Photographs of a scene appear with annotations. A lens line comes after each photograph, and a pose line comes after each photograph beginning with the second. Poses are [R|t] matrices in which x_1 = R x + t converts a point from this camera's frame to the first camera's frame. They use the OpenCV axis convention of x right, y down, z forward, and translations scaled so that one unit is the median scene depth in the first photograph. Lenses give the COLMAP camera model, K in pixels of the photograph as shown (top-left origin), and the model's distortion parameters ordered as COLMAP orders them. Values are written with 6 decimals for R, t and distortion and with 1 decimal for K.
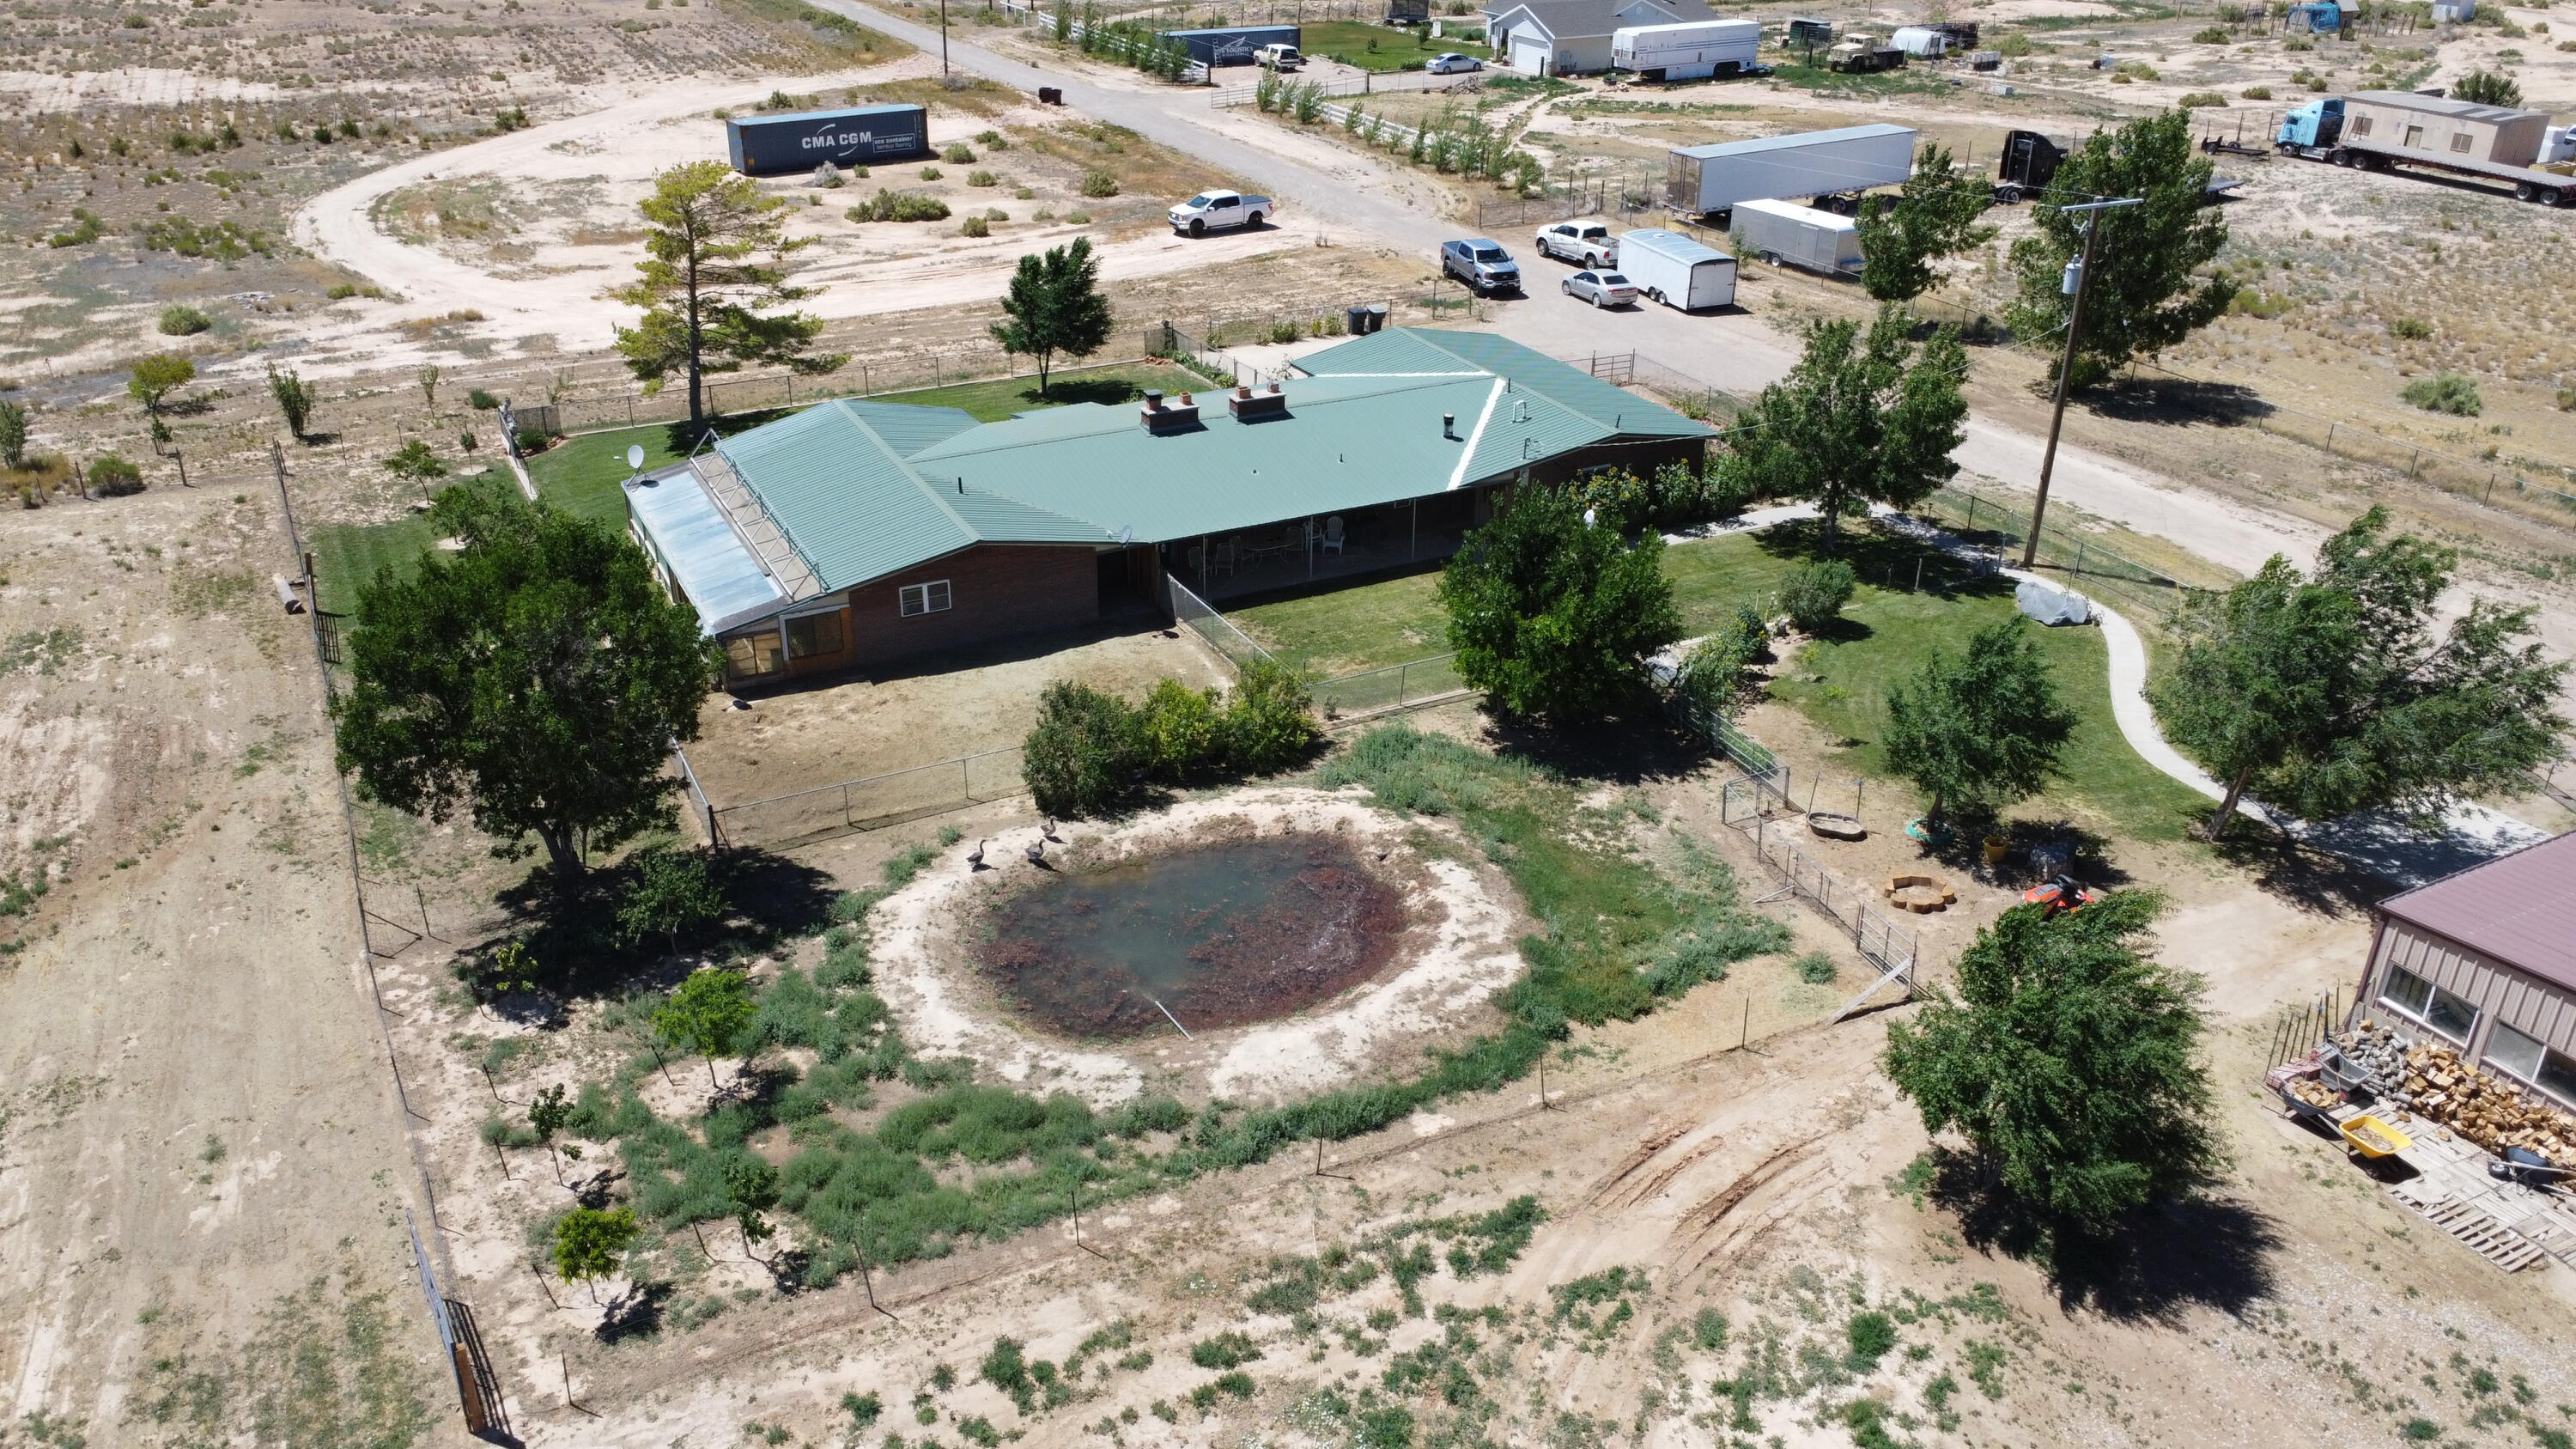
lens RADIAL K [[1936.4, 0, 1254.1], [0, 1936.4, 717.0], [0, 0, 1]] dist [0.001382, 0.000567]
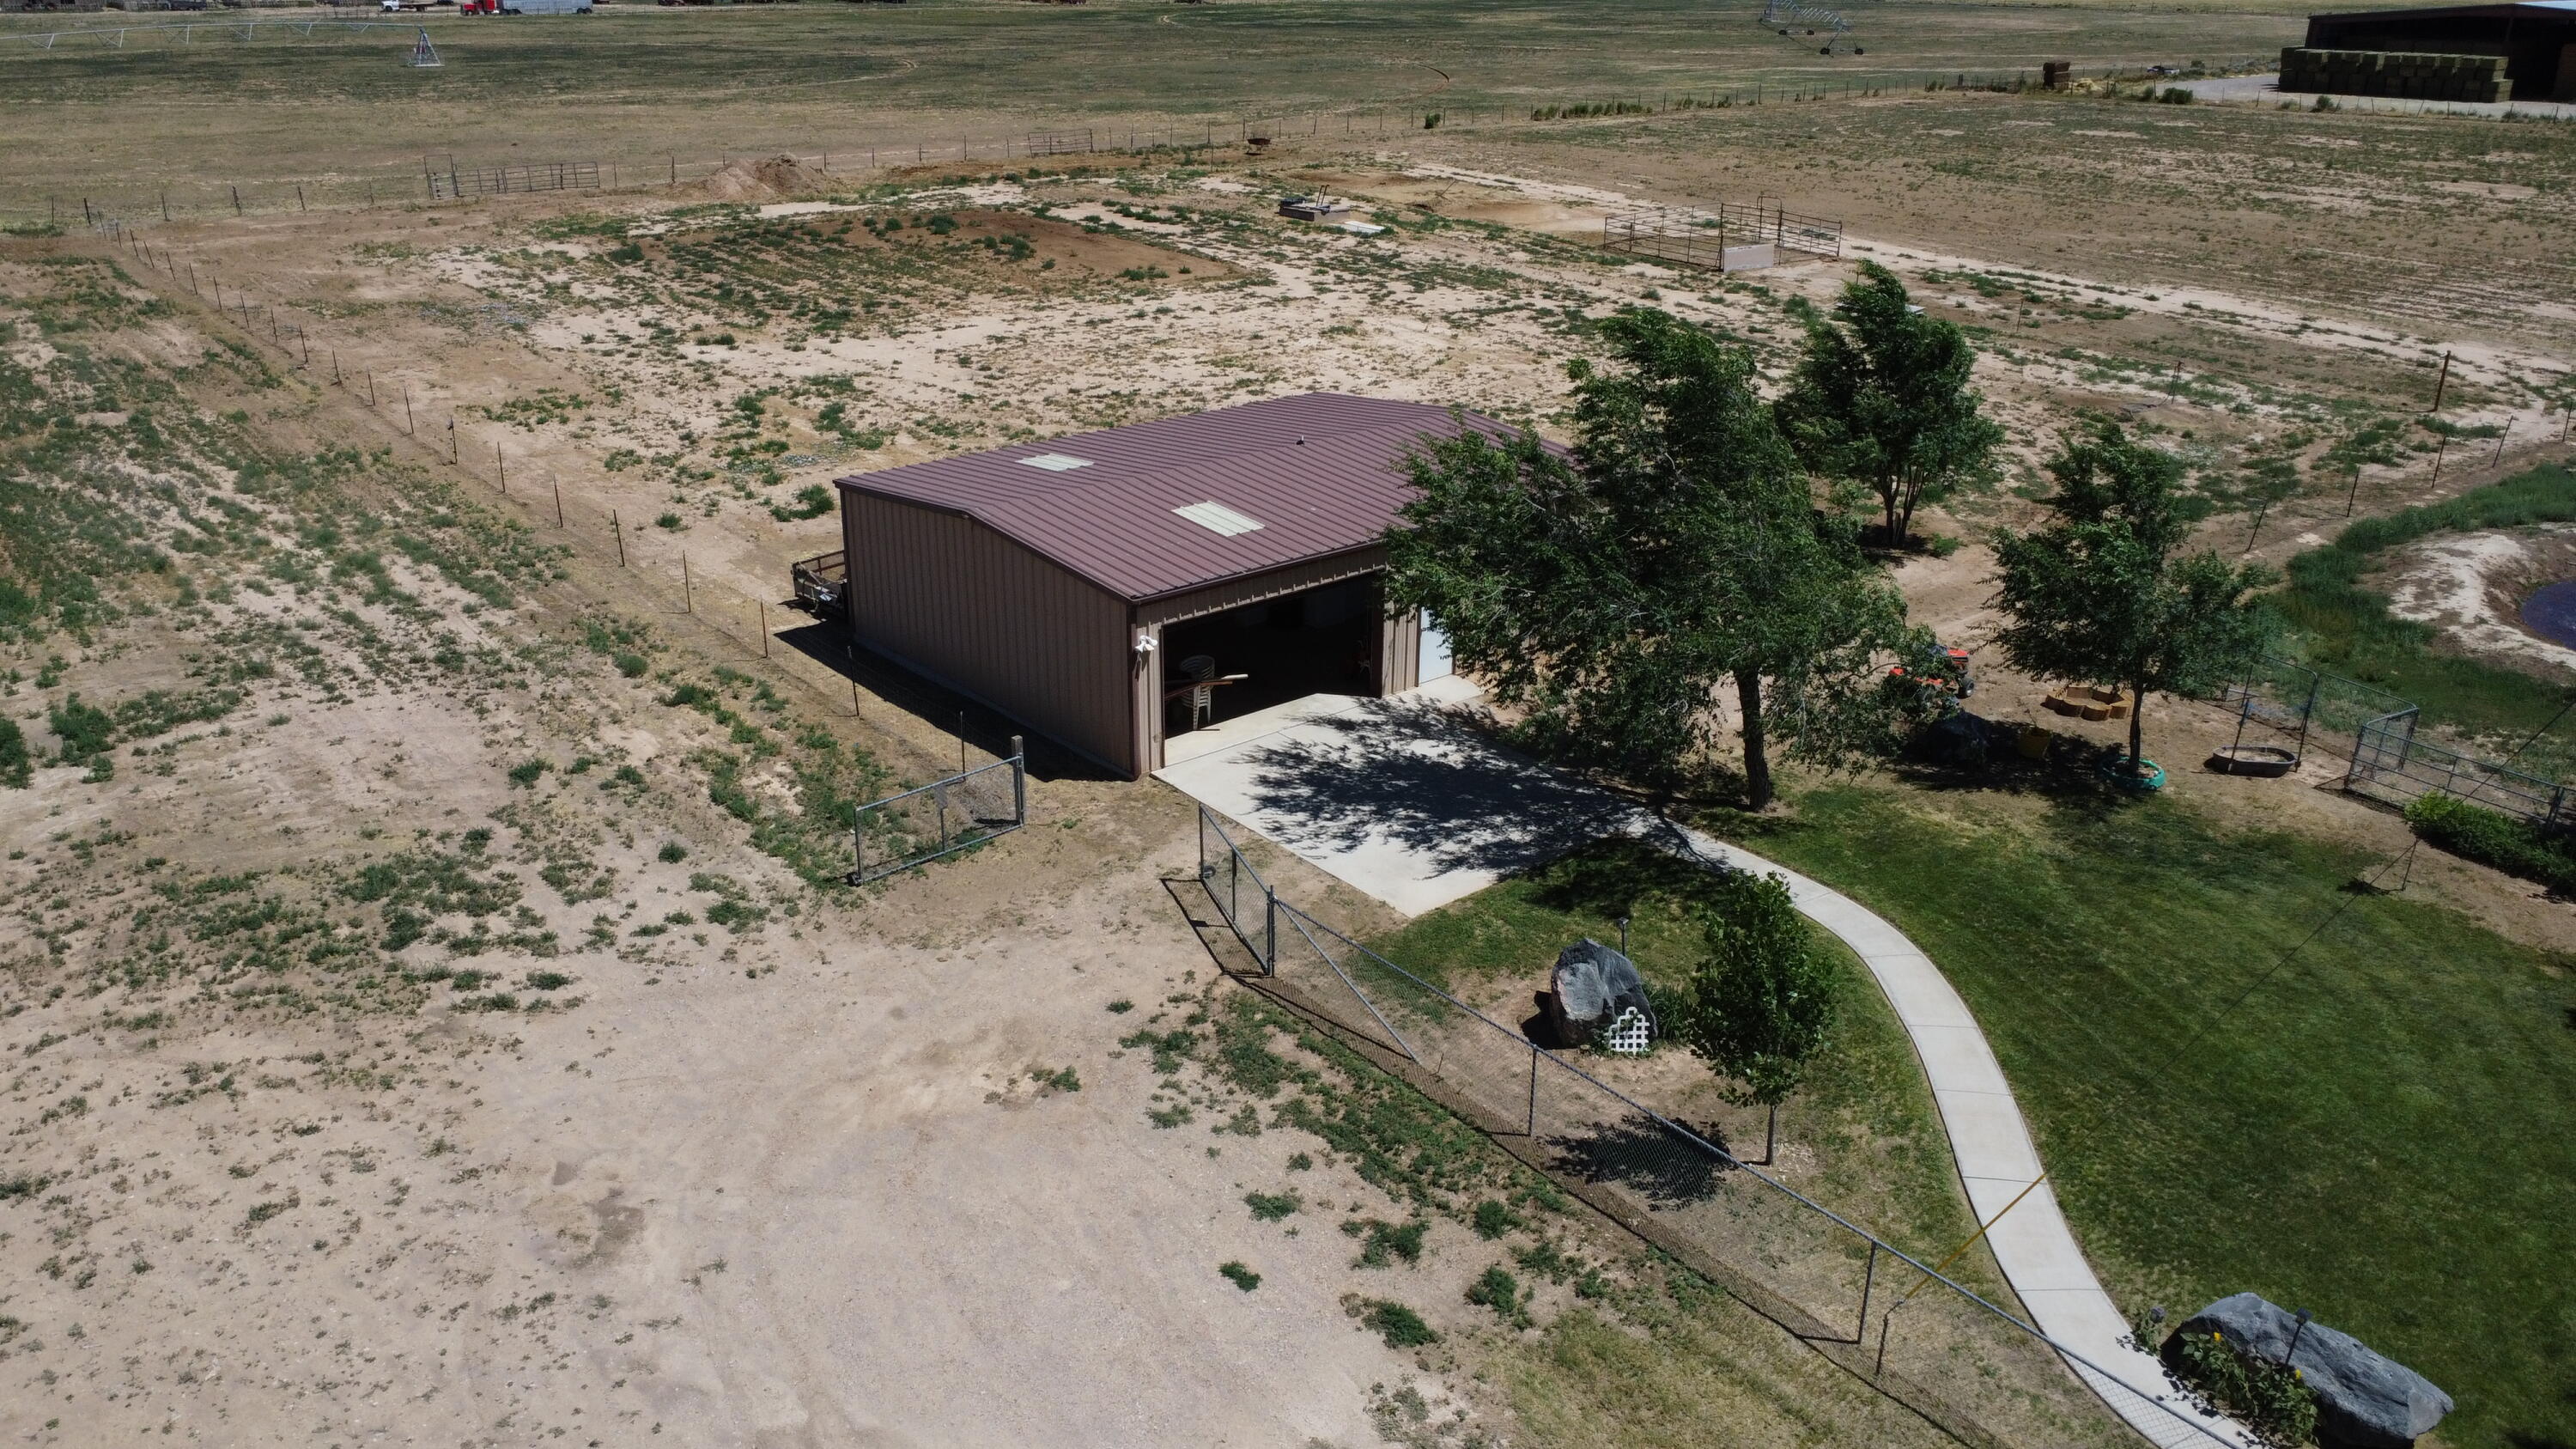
lens RADIAL K [[1925.2, 0, 1257.0], [0, 1925.2, 742.5], [0, 0, 1]] dist [0.007392, -0.002623]
pose [[-0.974048, 0.076805, -0.212911, 0.817372], [-0.110610, 0.659165, 0.743819, -0.439367], [0.197472, 0.748066, -0.633563, 1.391530]]
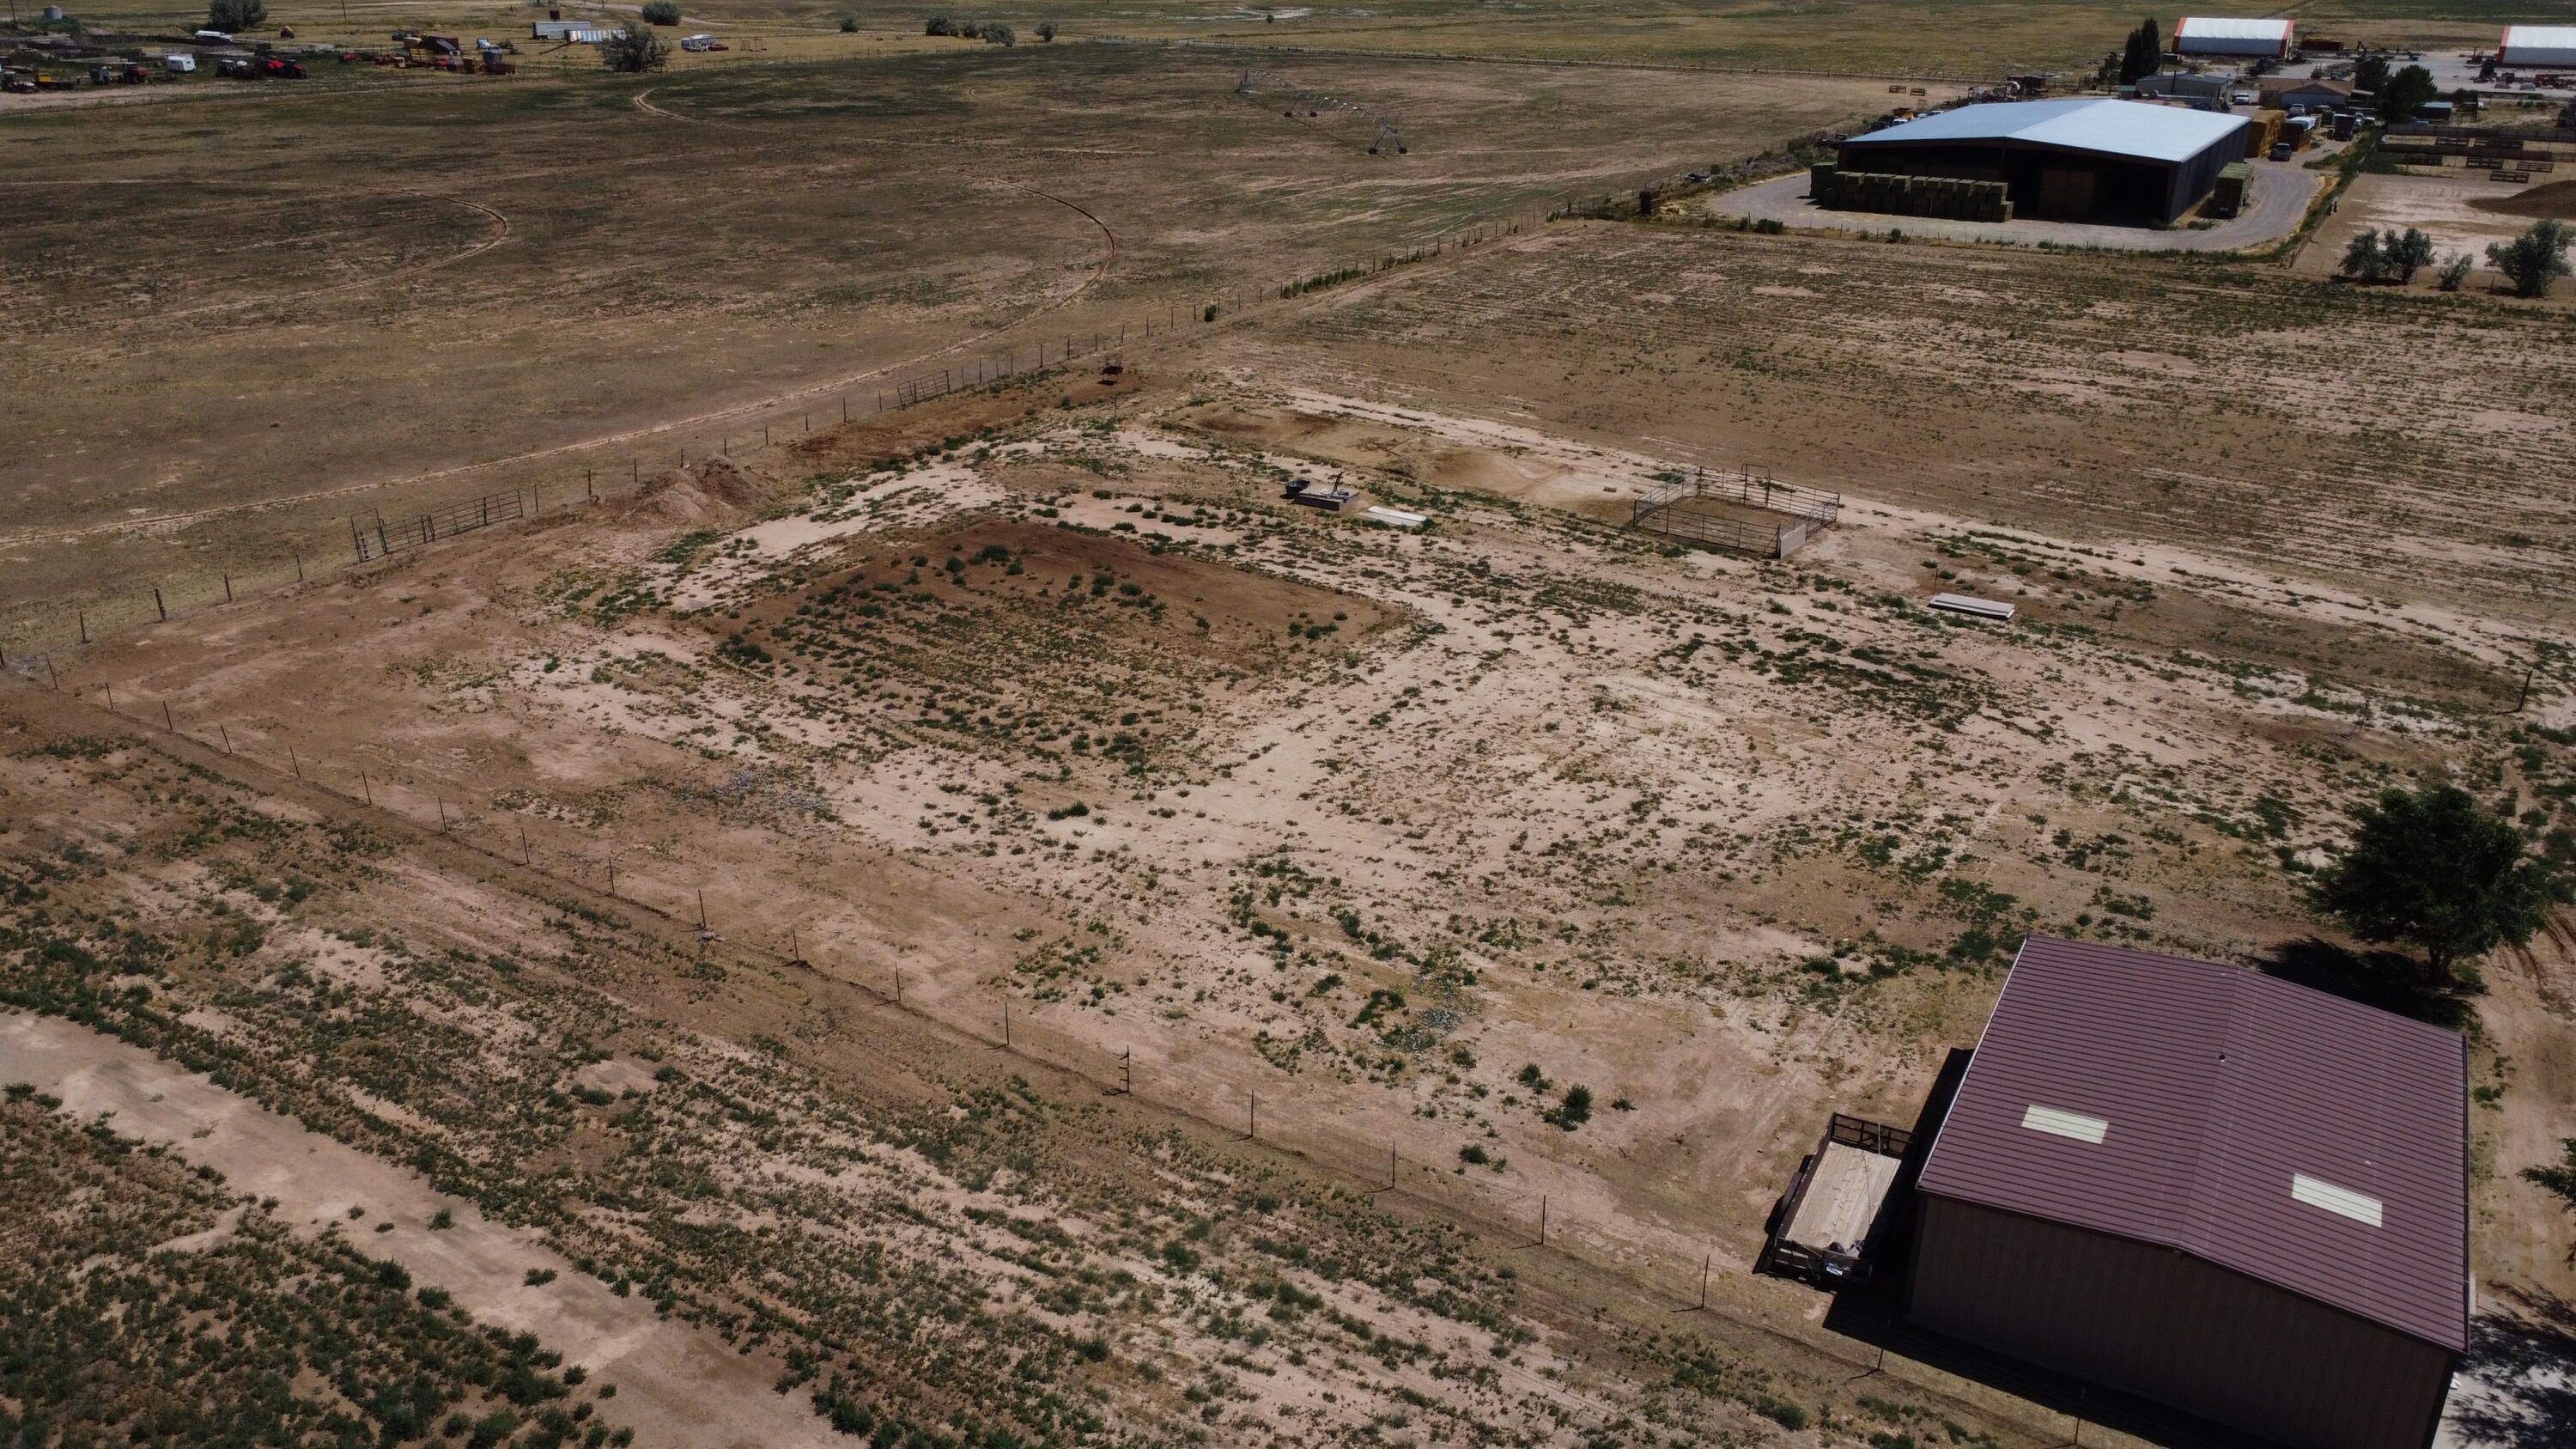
lens RADIAL K [[1936.4, 0, 1254.1], [0, 1936.4, 717.0], [0, 0, 1]] dist [0.001382, 0.000567]
pose [[-0.842151, 0.190209, -0.504582, 1.439901], [-0.252439, 0.687795, 0.680597, -0.535463], [0.476505, 0.700541, -0.531211, 0.930532]]
